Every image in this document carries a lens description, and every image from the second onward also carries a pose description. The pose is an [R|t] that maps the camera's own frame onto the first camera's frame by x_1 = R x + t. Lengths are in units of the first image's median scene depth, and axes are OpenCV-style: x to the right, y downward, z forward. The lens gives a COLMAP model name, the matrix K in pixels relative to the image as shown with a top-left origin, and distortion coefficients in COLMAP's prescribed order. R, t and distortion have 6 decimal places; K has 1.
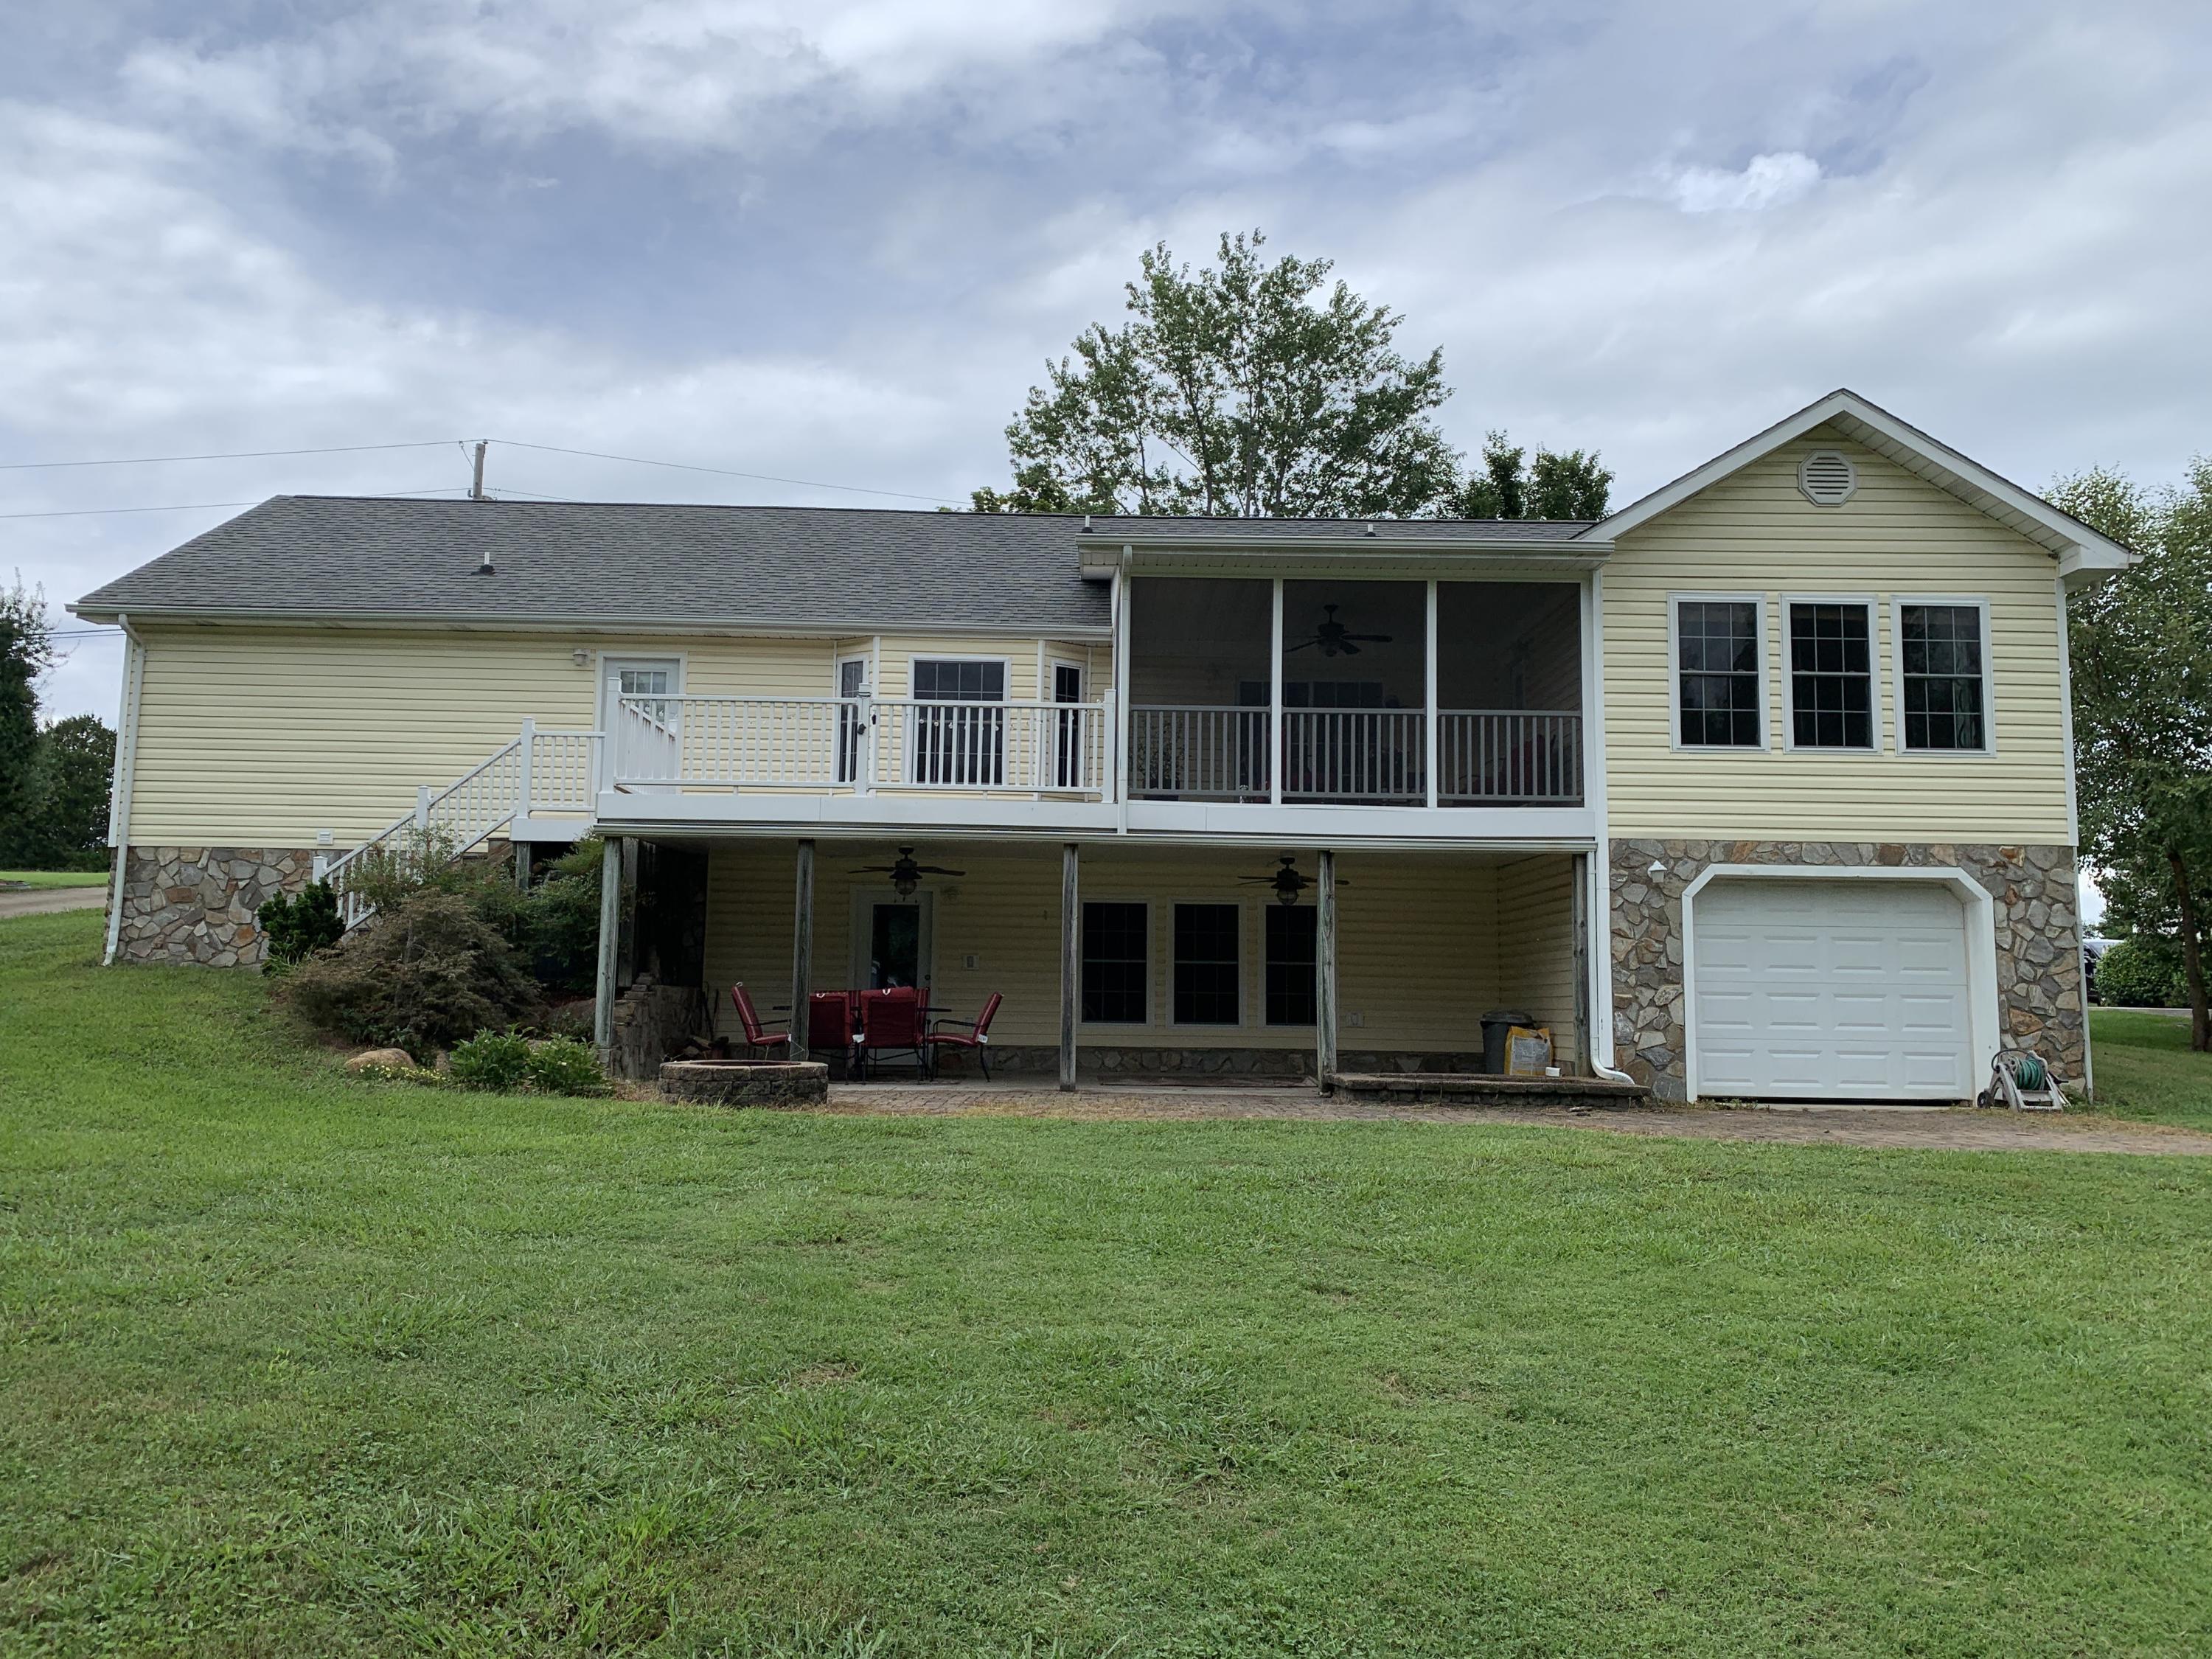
lens RADIAL K [[1676.9, 0, 1115.8], [0, 1676.9, 817.0], [0, 0, 1]] dist [0.055322, -0.073038]
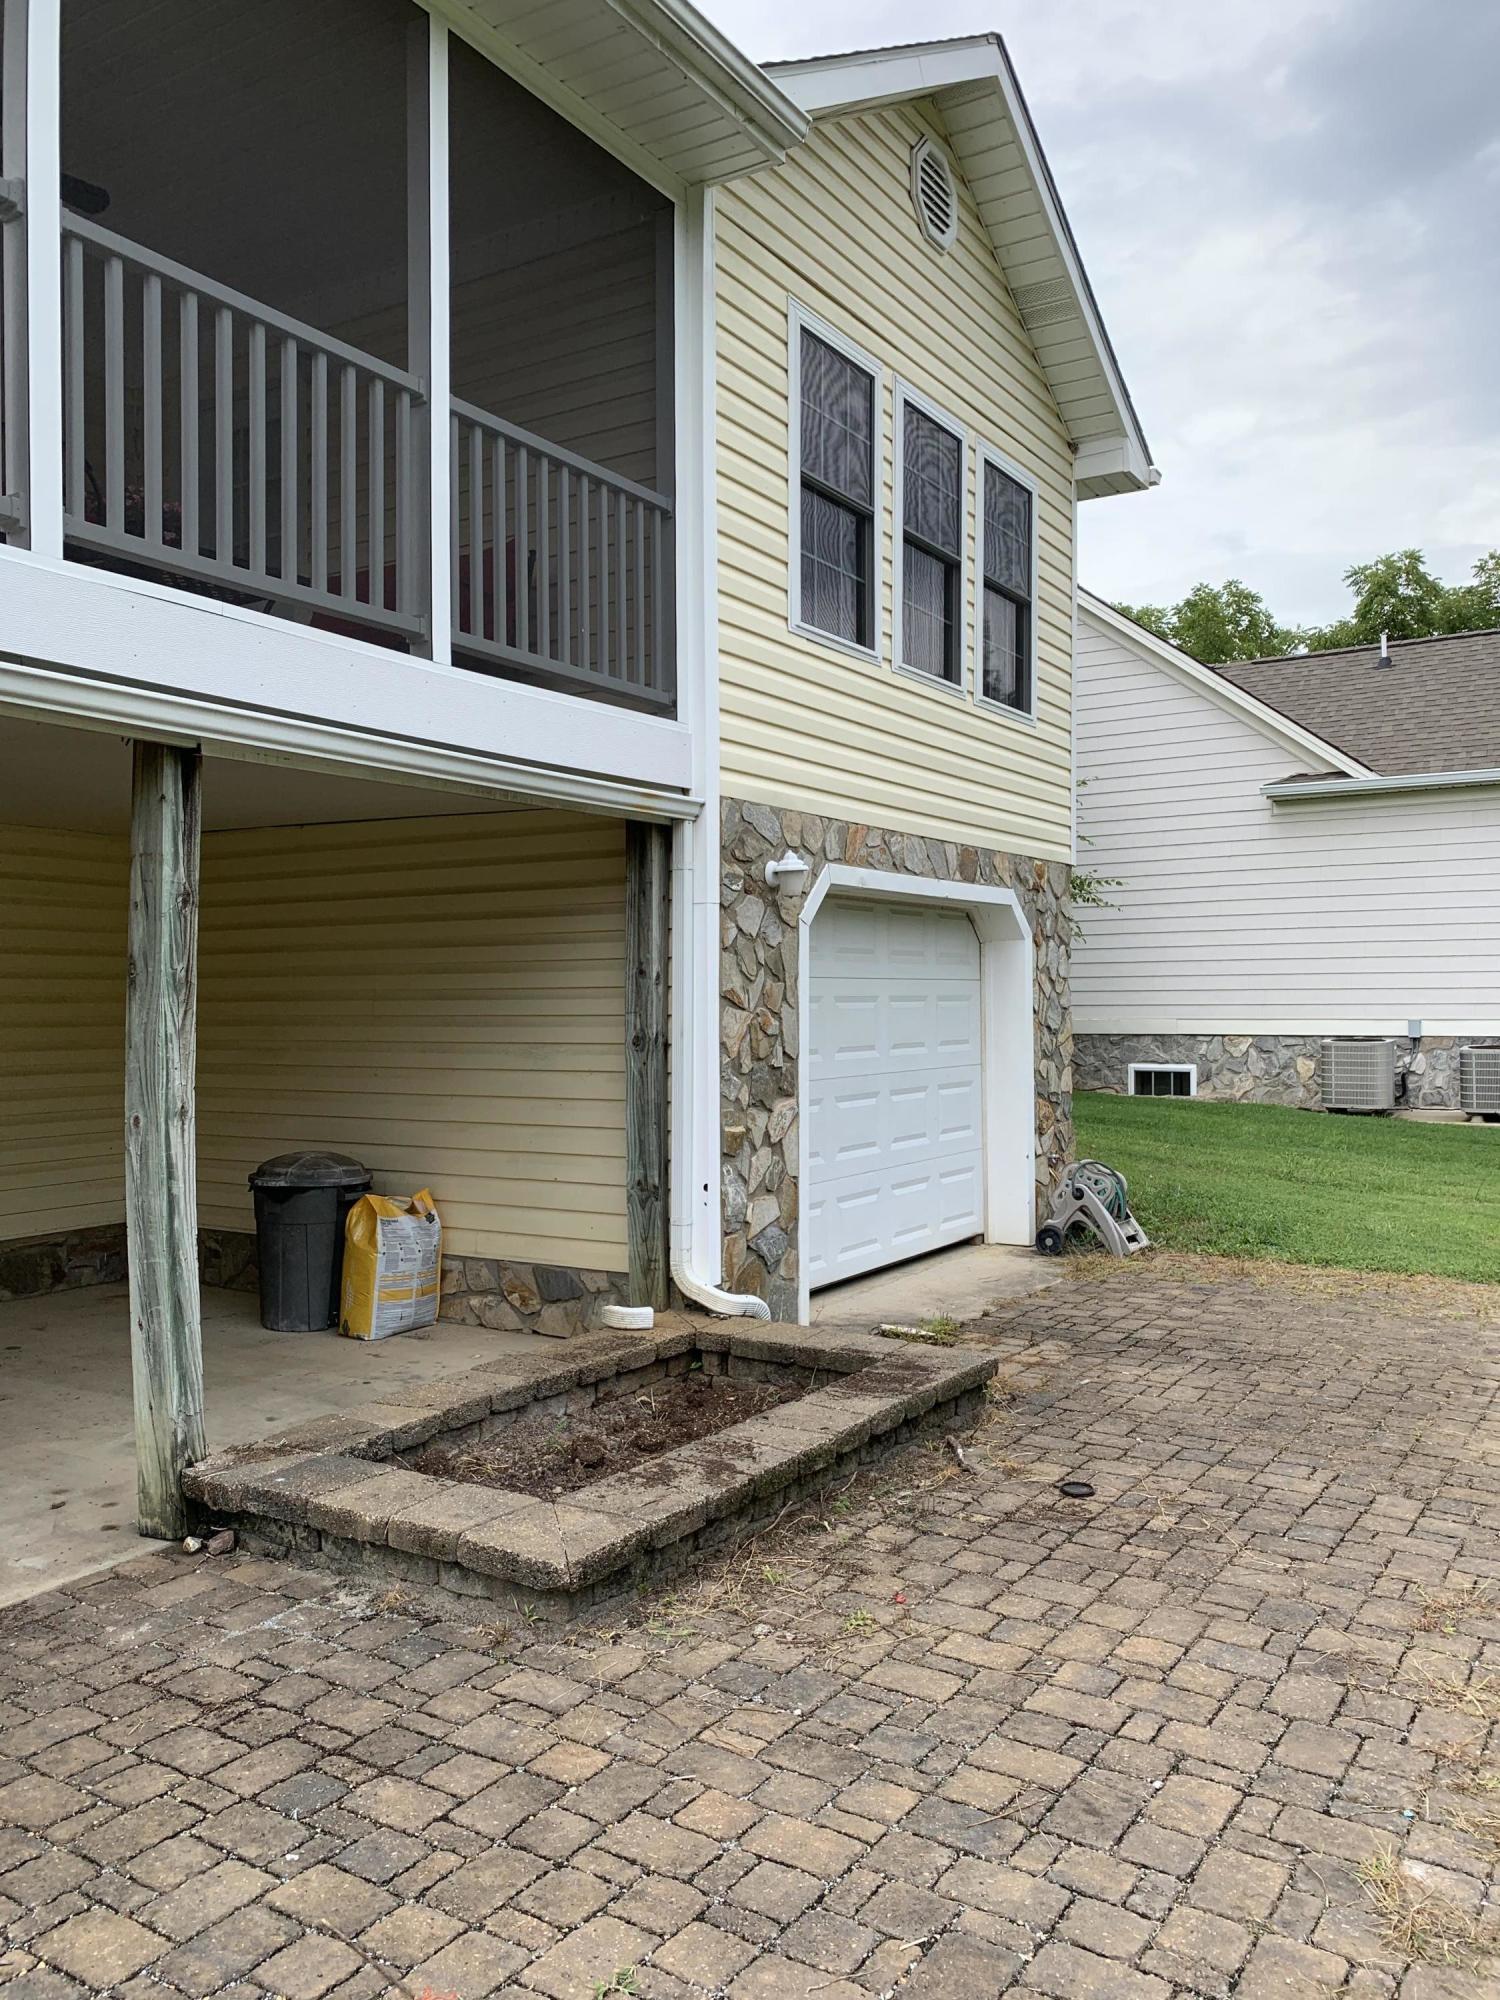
lens RADIAL K [[1516.2, 0, 742.1], [0, 1516.2, 1000.7], [0, 0, 1]] dist [0.055322, -0.073038]
pose [[0.528104, -0.019781, 0.848950, -0.059184], [-0.089746, 0.992830, 0.078962, 0.035508], [-0.844424, -0.117890, 0.522542, 0.769976]]
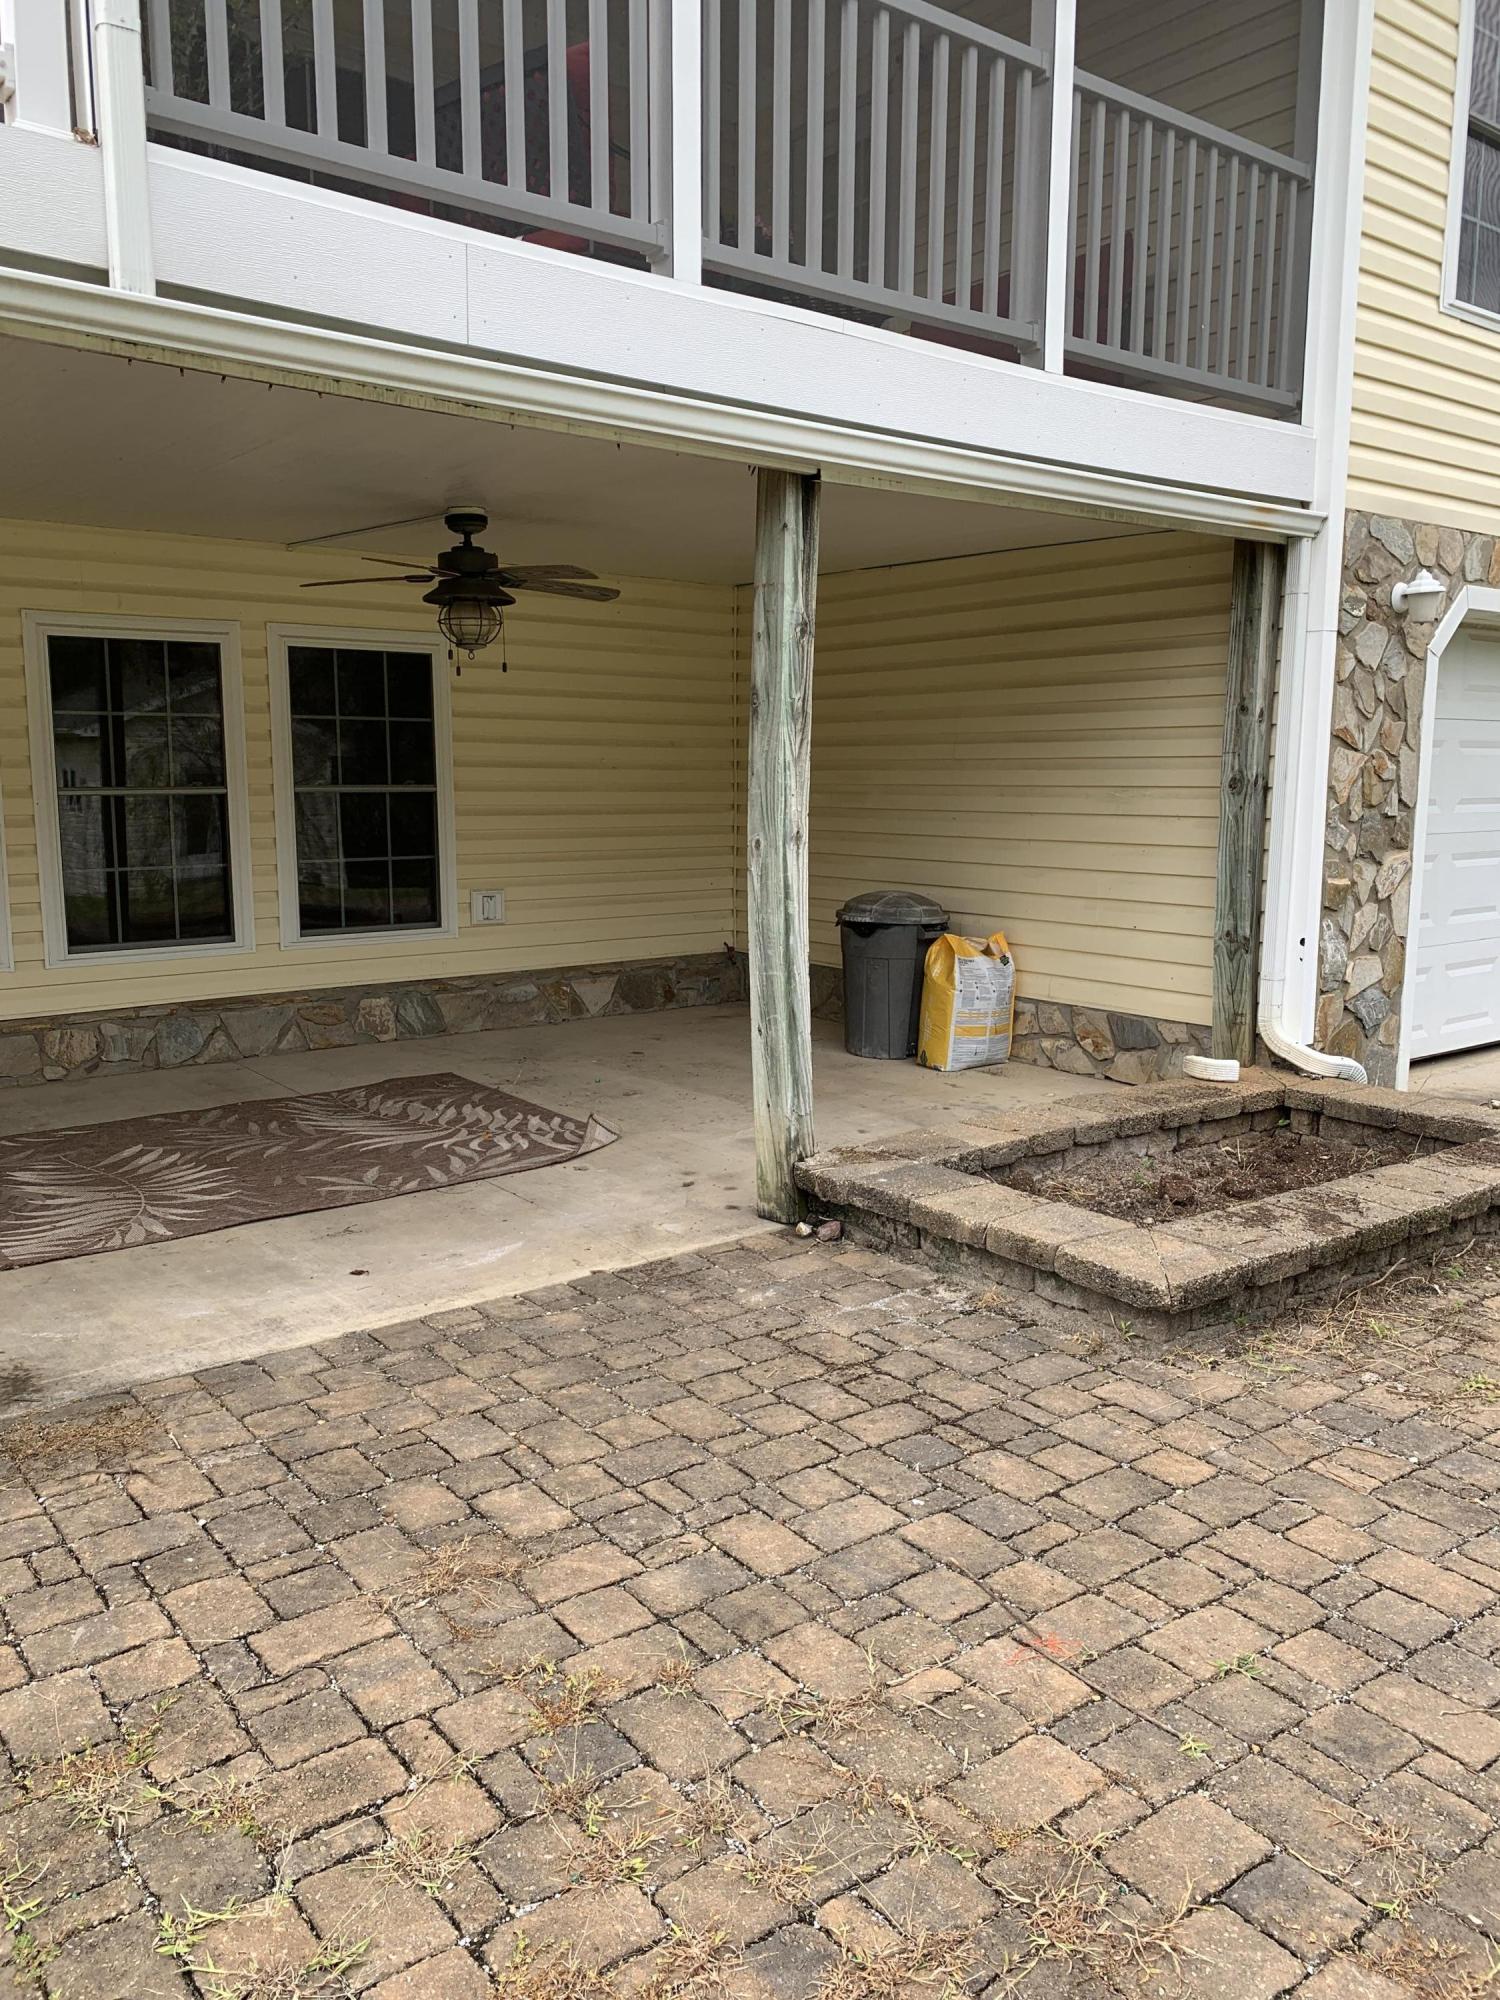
lens RADIAL K [[1516.2, 0, 749.1], [0, 1516.2, 988.9], [0, 0, 1]] dist [0.055322, -0.073038]
pose [[0.785230, -0.103360, 0.610516, -0.066248], [-0.065617, 0.966528, 0.248028, 0.043608], [-0.615717, -0.234820, 0.752165, 0.778301]]
